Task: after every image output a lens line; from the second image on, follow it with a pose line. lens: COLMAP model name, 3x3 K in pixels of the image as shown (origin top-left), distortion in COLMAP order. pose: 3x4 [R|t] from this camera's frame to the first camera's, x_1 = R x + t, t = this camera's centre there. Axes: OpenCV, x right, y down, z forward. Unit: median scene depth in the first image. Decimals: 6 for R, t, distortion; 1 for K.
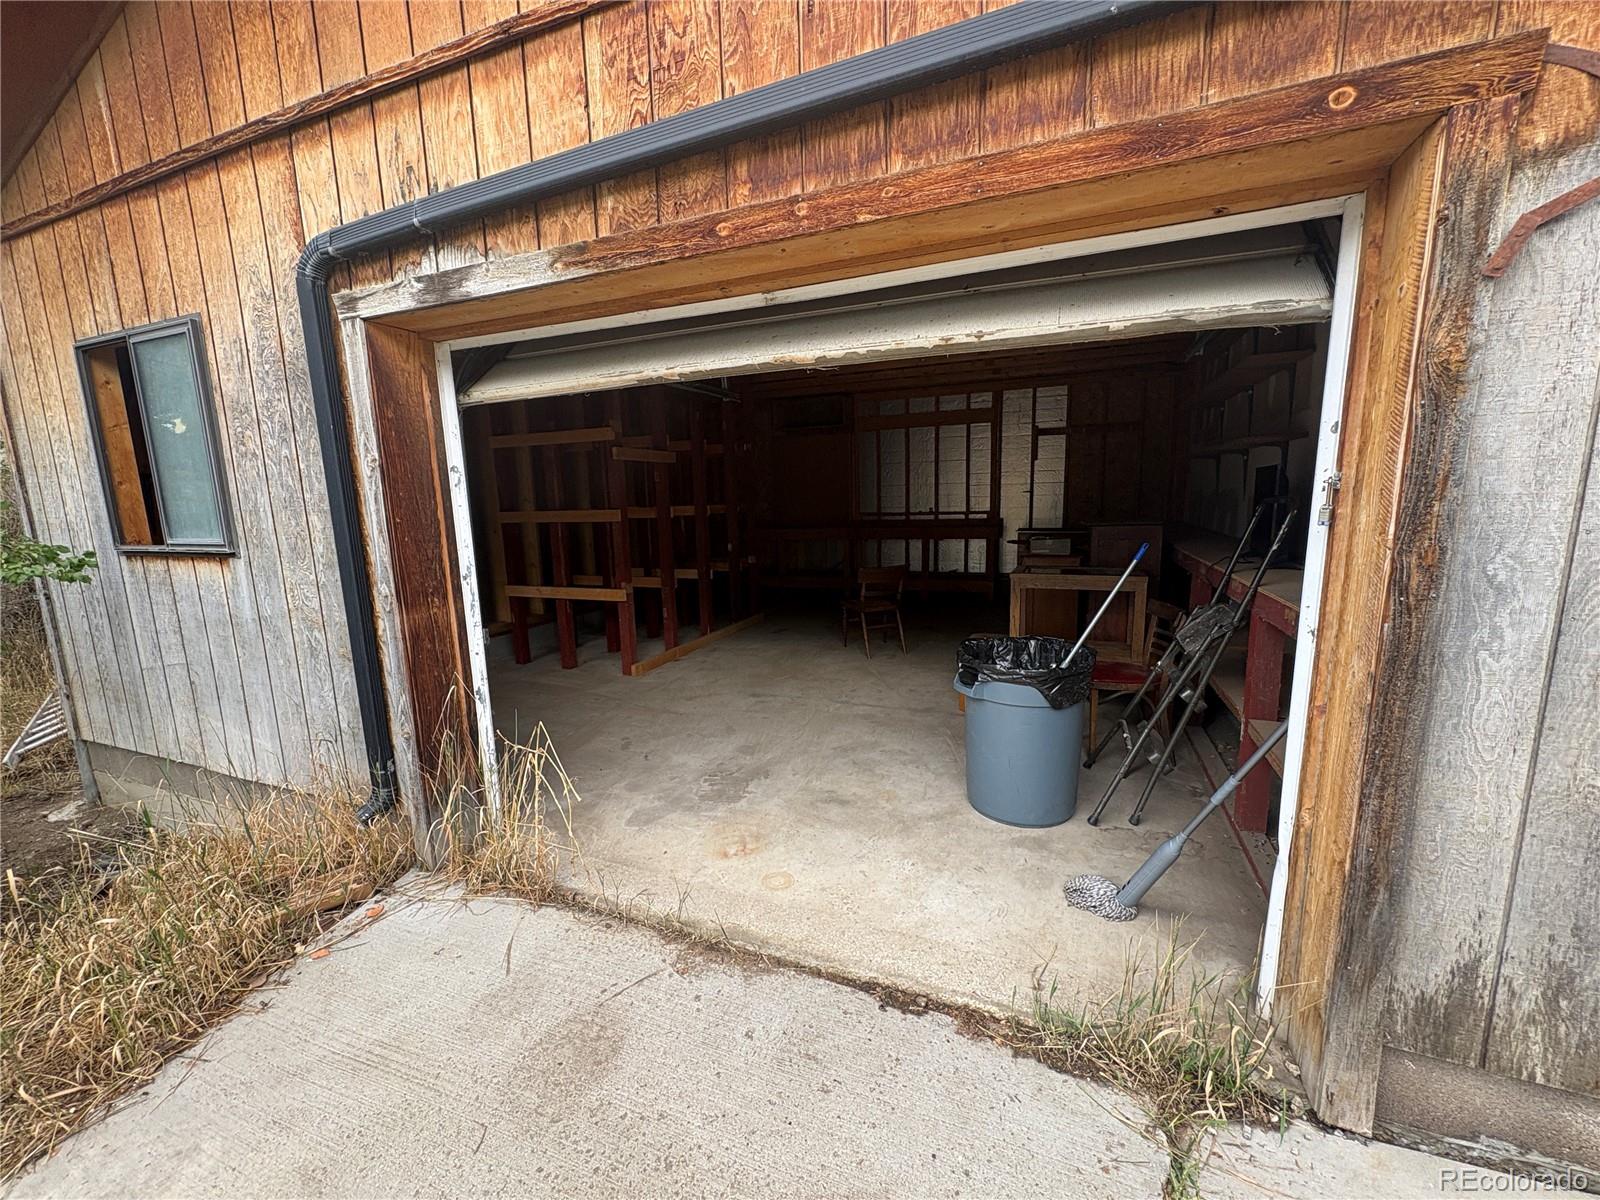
lens RADIAL K [[634.9, 0, 800.3], [0, 634.9, 603.0], [0, 0, 1]] dist [-0.000147, 0.000427]
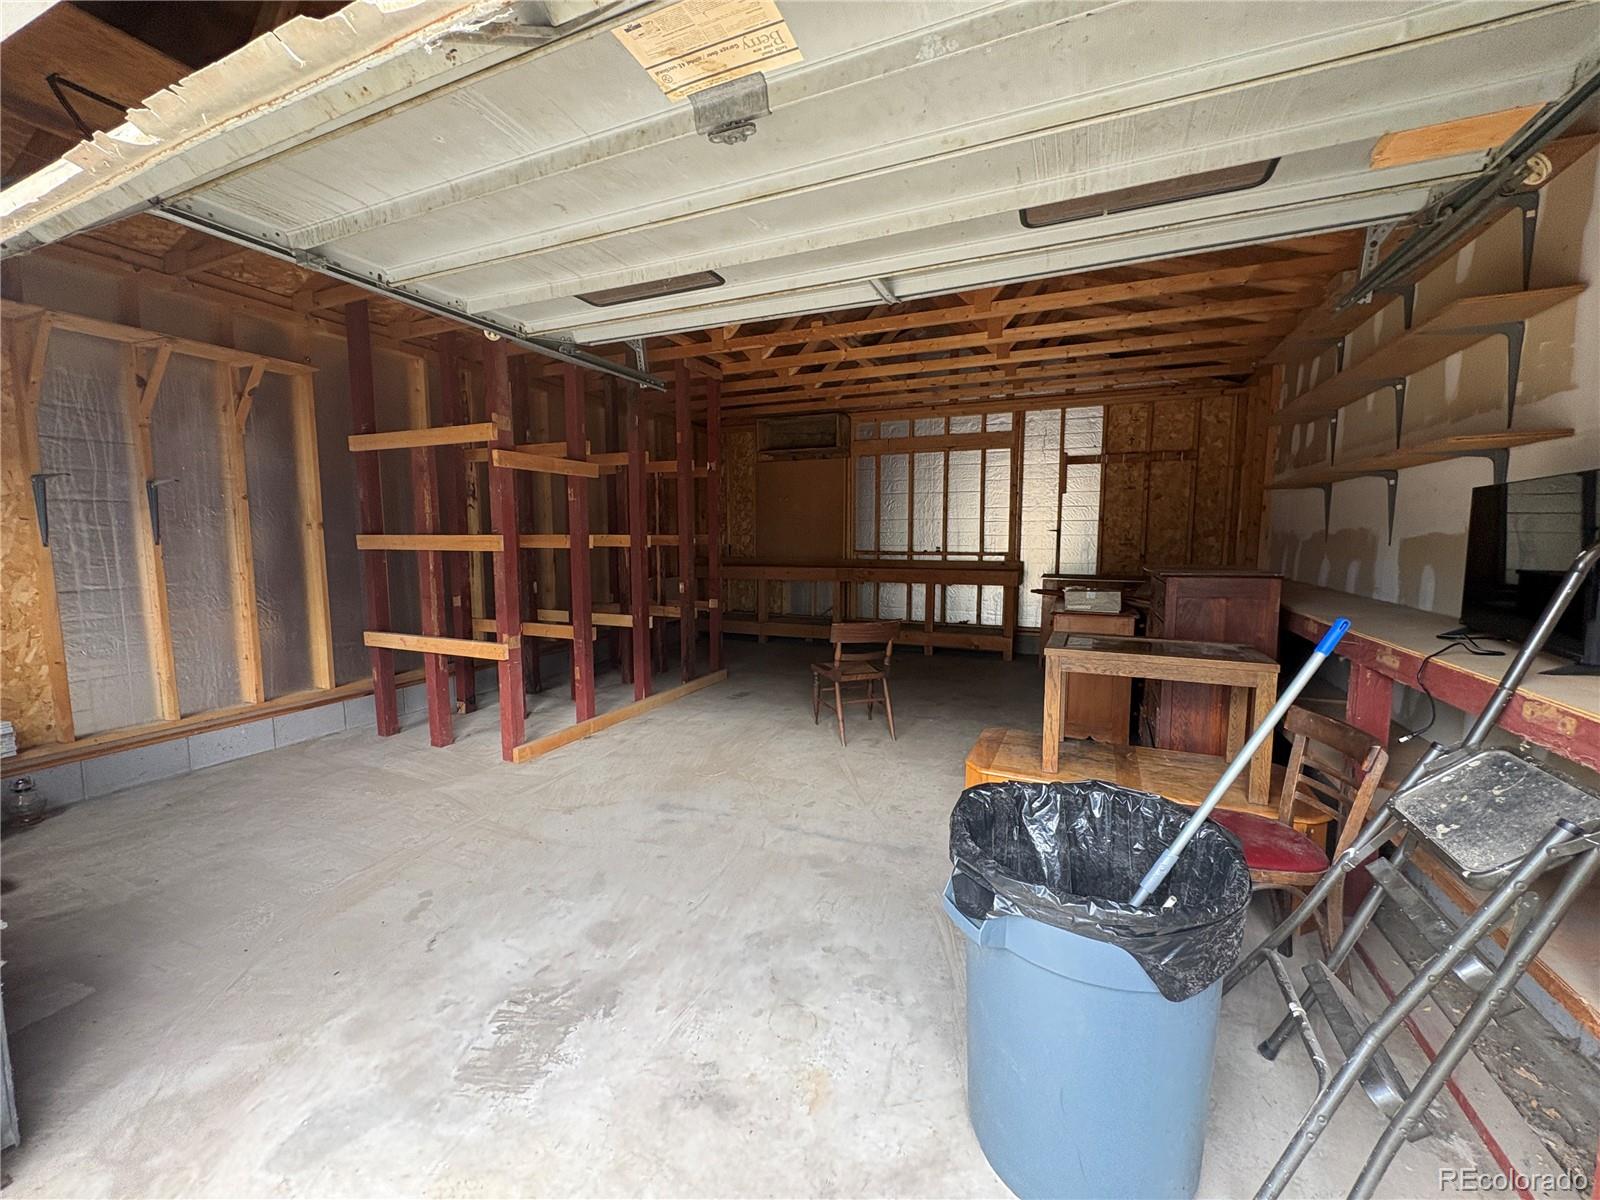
lens RADIAL K [[634.9, 0, 802.6], [0, 634.9, 603.0], [0, 0, 1]] dist [-0.000147, 0.000427]
pose [[0.999422, 0.028710, -0.018227, 0.055768], [-0.029721, 0.997883, -0.057854, -0.026842], [0.016528, 0.058362, 0.998159, 0.203588]]
